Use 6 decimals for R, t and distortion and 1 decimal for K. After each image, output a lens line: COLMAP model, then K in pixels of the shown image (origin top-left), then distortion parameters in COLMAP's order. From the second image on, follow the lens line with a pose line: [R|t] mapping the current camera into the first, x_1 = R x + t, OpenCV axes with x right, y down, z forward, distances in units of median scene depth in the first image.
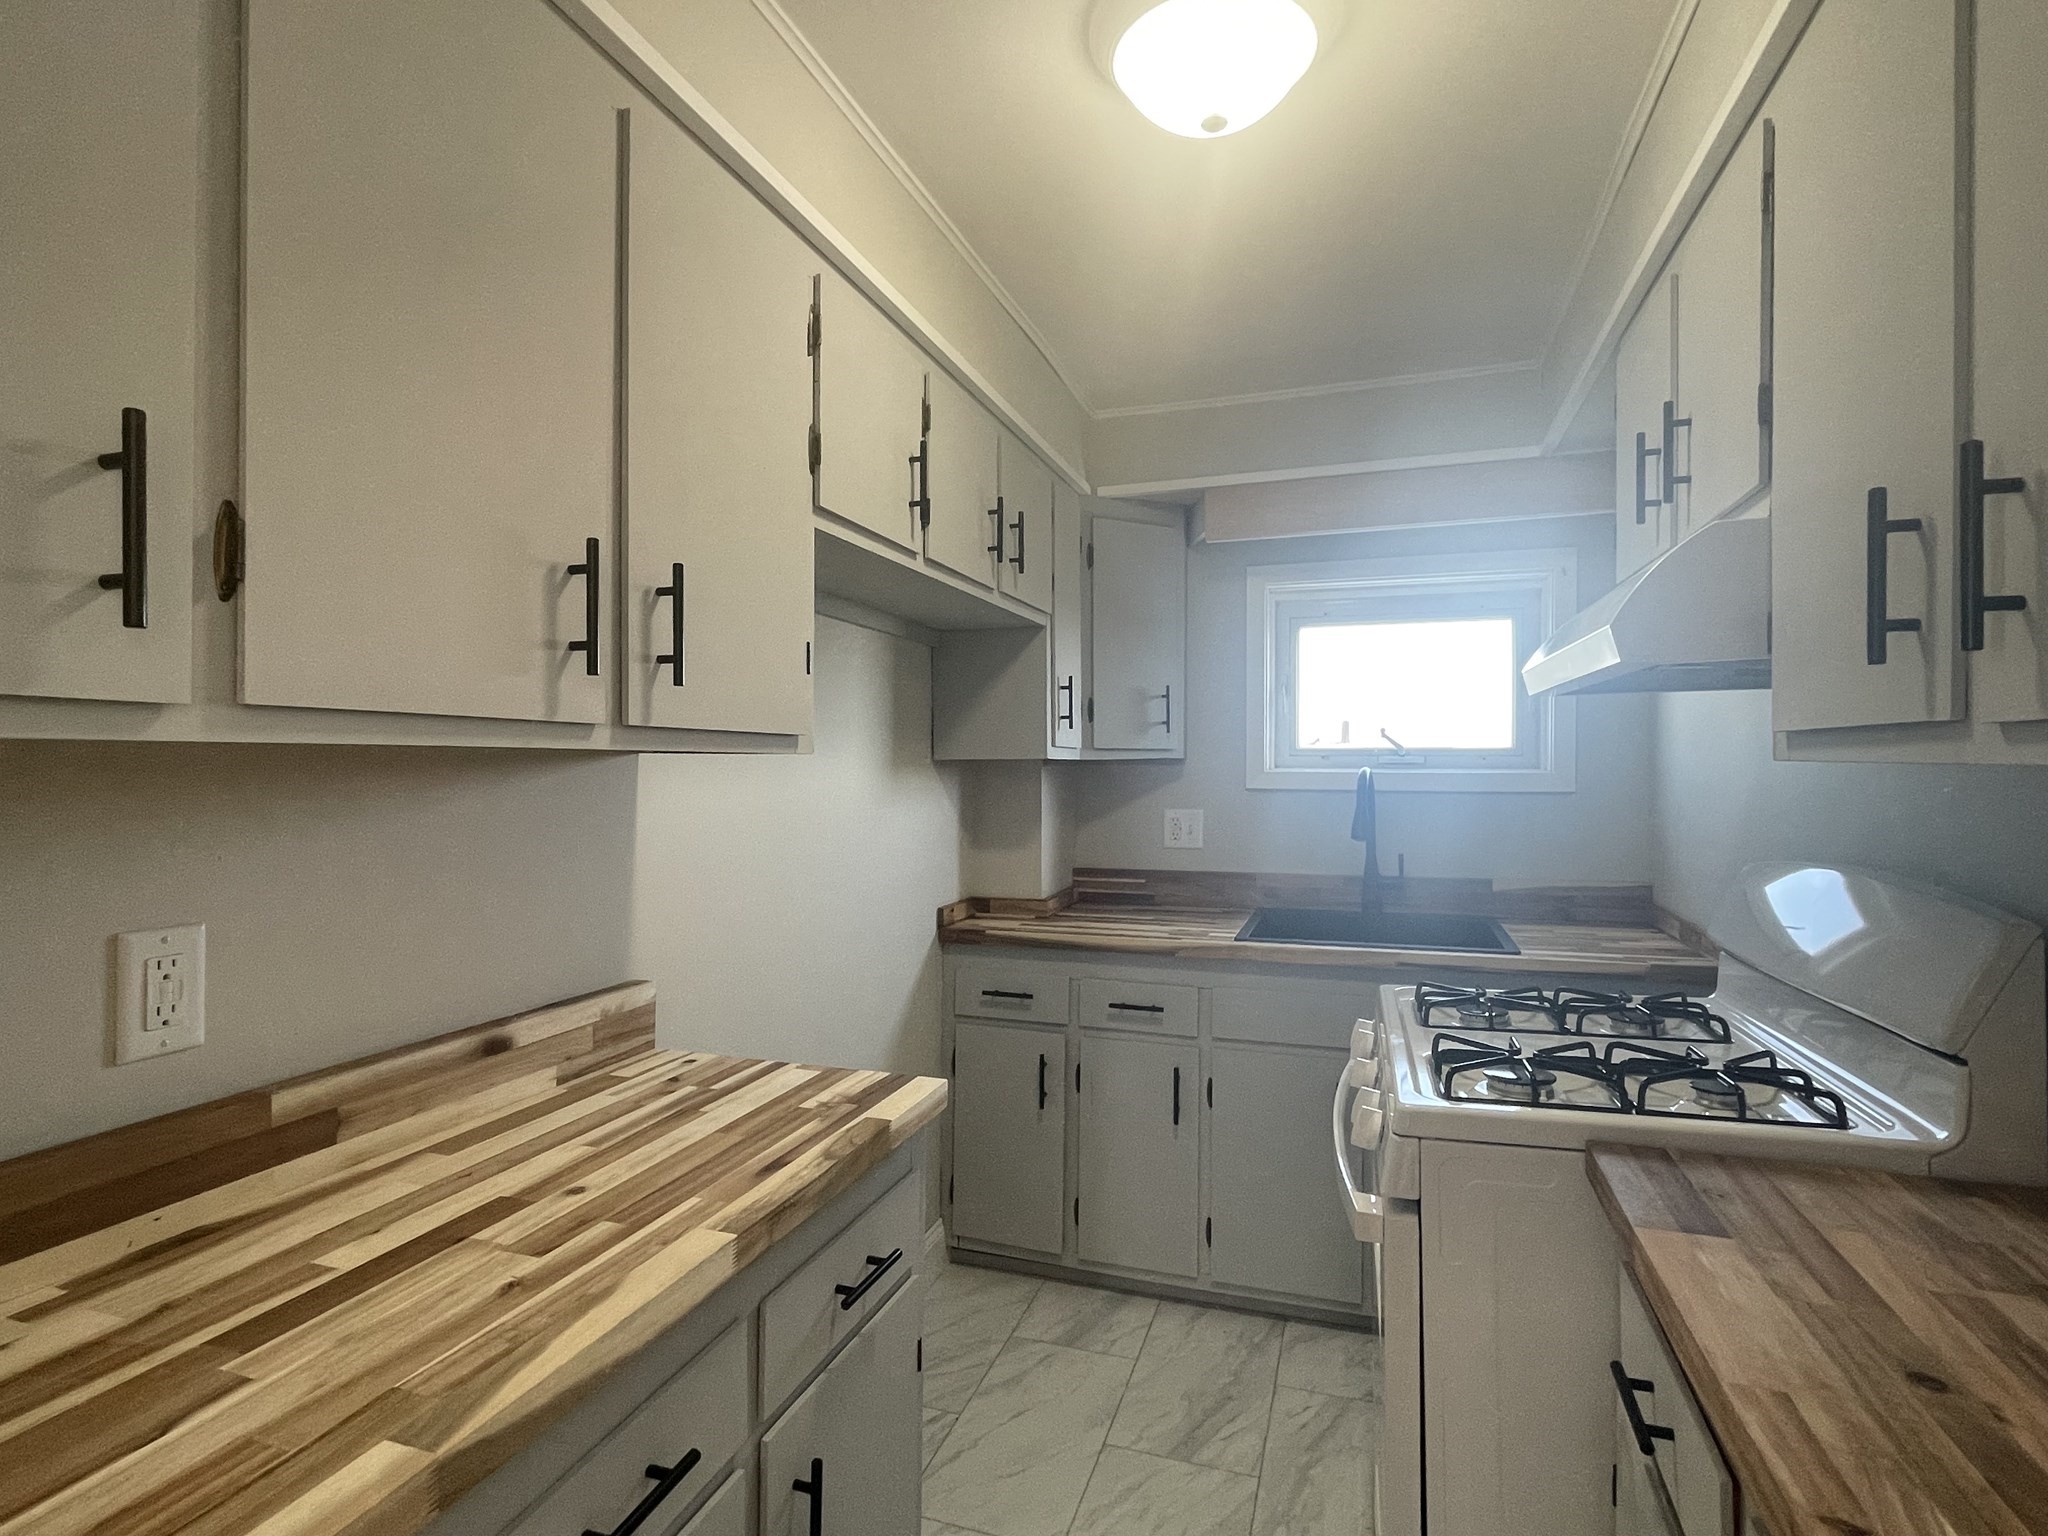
lens RADIAL K [[1046.3, 0, 1023.1], [0, 1046.3, 765.6], [0, 0, 1]] dist [-0.003908, -0.000706]
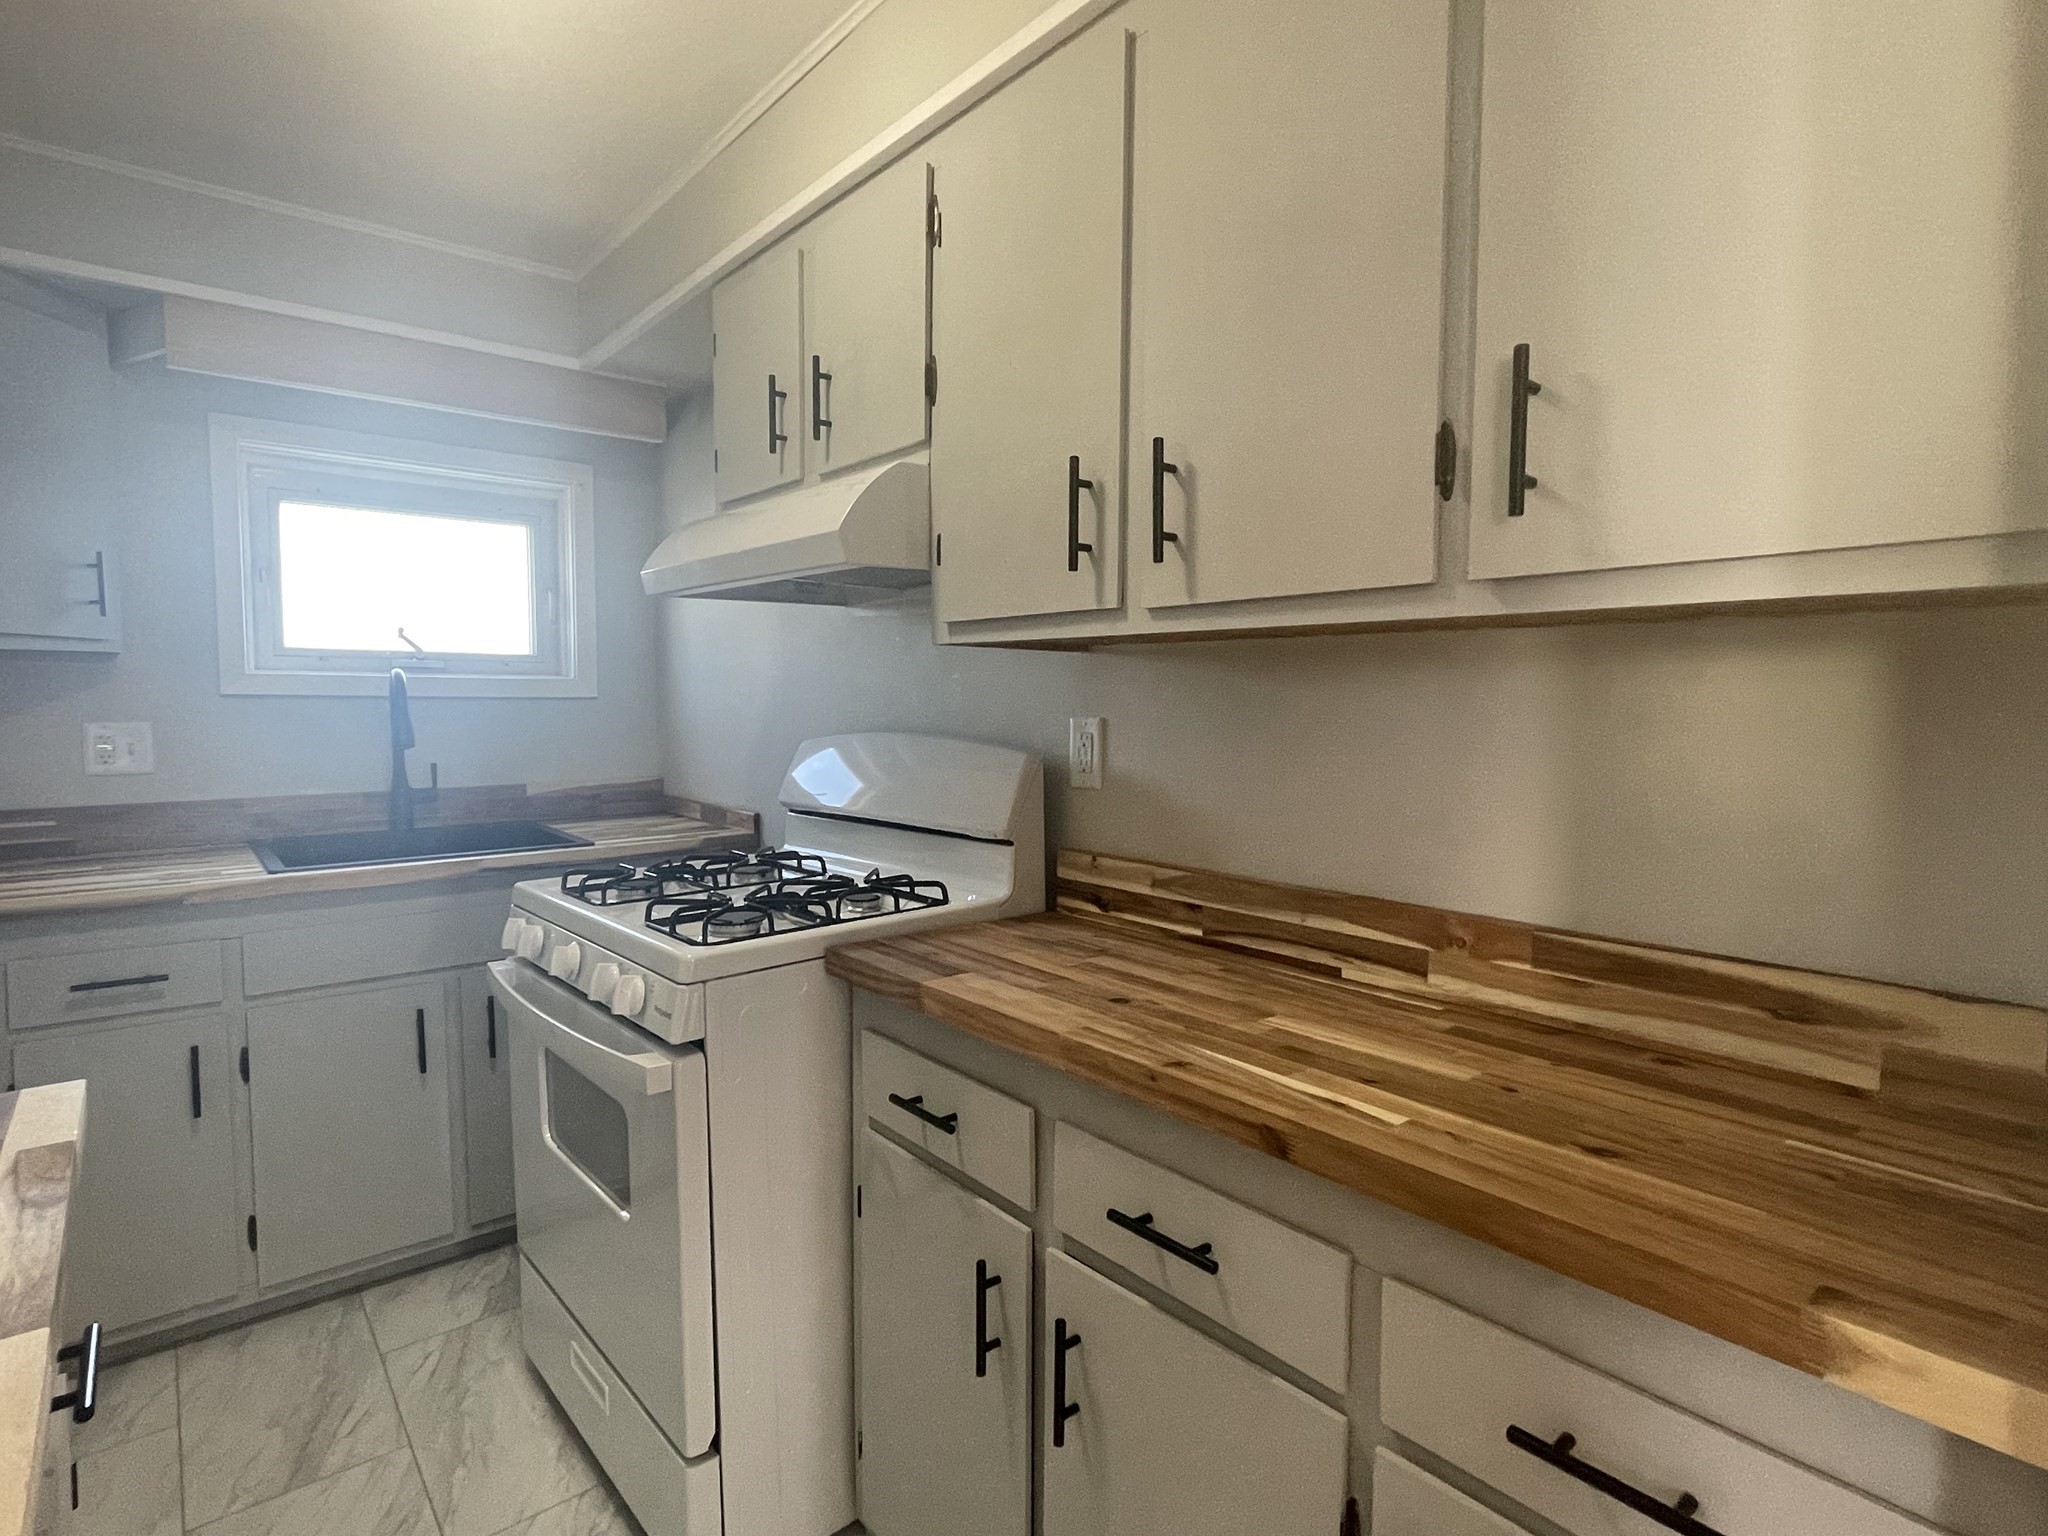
lens RADIAL K [[1046.3, 0, 1023.1], [0, 1046.3, 765.6], [0, 0, 1]] dist [-0.003908, -0.000706]
pose [[0.517977, -0.051761, 0.853827, -0.181975], [-0.002143, 0.998086, 0.061807, 0.030766], [-0.855392, -0.033844, 0.516874, 0.077381]]
